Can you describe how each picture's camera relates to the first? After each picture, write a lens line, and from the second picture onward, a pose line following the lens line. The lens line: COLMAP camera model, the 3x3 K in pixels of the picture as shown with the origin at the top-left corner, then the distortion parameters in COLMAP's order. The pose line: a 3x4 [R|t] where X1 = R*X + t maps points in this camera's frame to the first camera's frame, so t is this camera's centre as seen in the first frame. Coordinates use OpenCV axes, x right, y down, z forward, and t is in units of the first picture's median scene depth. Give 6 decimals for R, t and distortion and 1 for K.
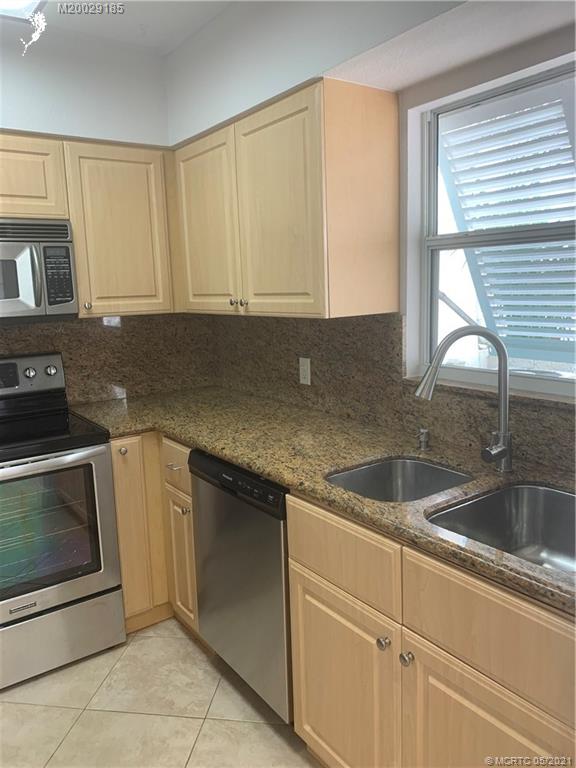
lens RADIAL K [[588.8, 0, 288.0], [0, 588.8, 384.0], [0, 0, 1]] dist [0.002112, -0.002764]
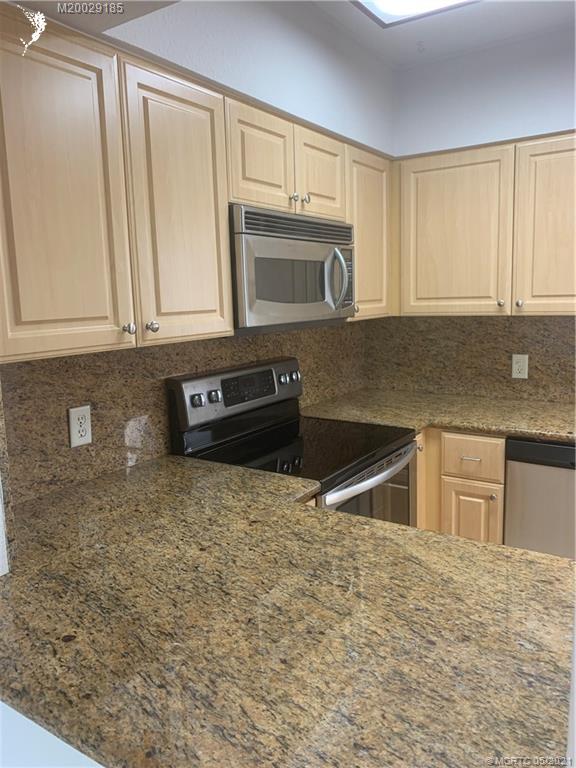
lens RADIAL K [[588.8, 0, 288.0], [0, 588.8, 384.0], [0, 0, 1]] dist [0.002112, -0.002764]
pose [[0.935949, -0.048311, 0.348807, -0.776588], [0.056451, 0.998318, -0.013205, 0.001553], [-0.347582, 0.032050, 0.937102, 0.102068]]
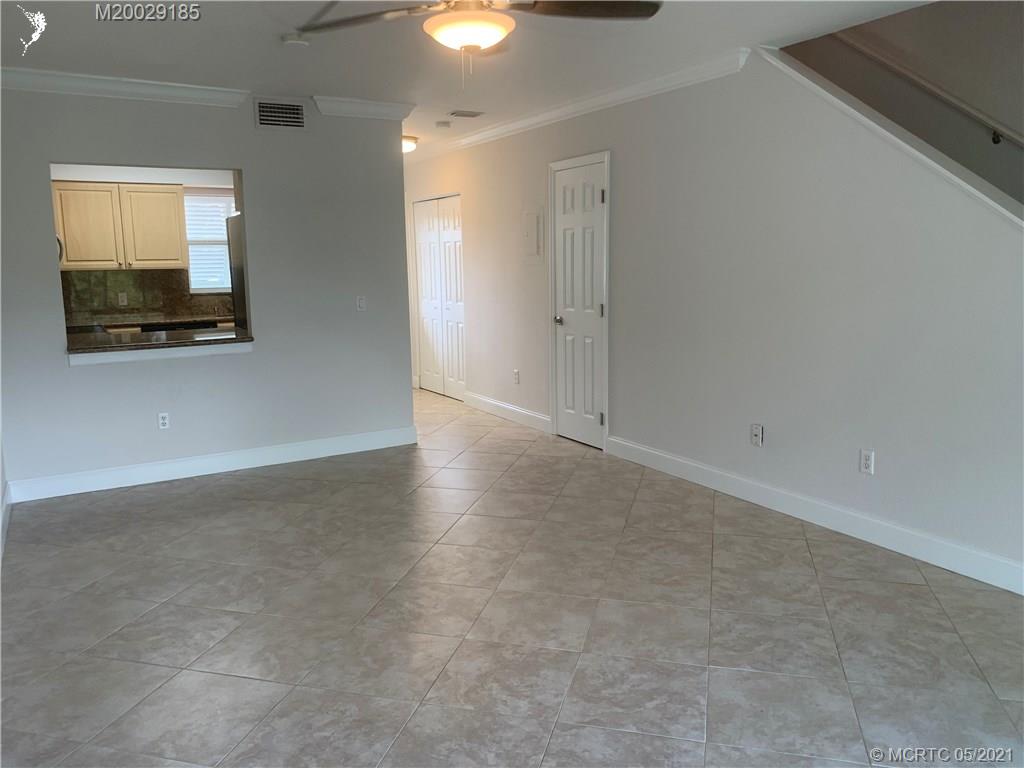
lens RADIAL K [[785.1, 0, 512.0], [0, 785.1, 384.0], [0, 0, 1]] dist [0.002112, -0.002764]
pose [[0.097001, -0.135200, 0.986059, -2.596001], [0.169479, 0.978505, 0.117492, 0.179902], [-0.980748, 0.155720, 0.117830, -0.619506]]
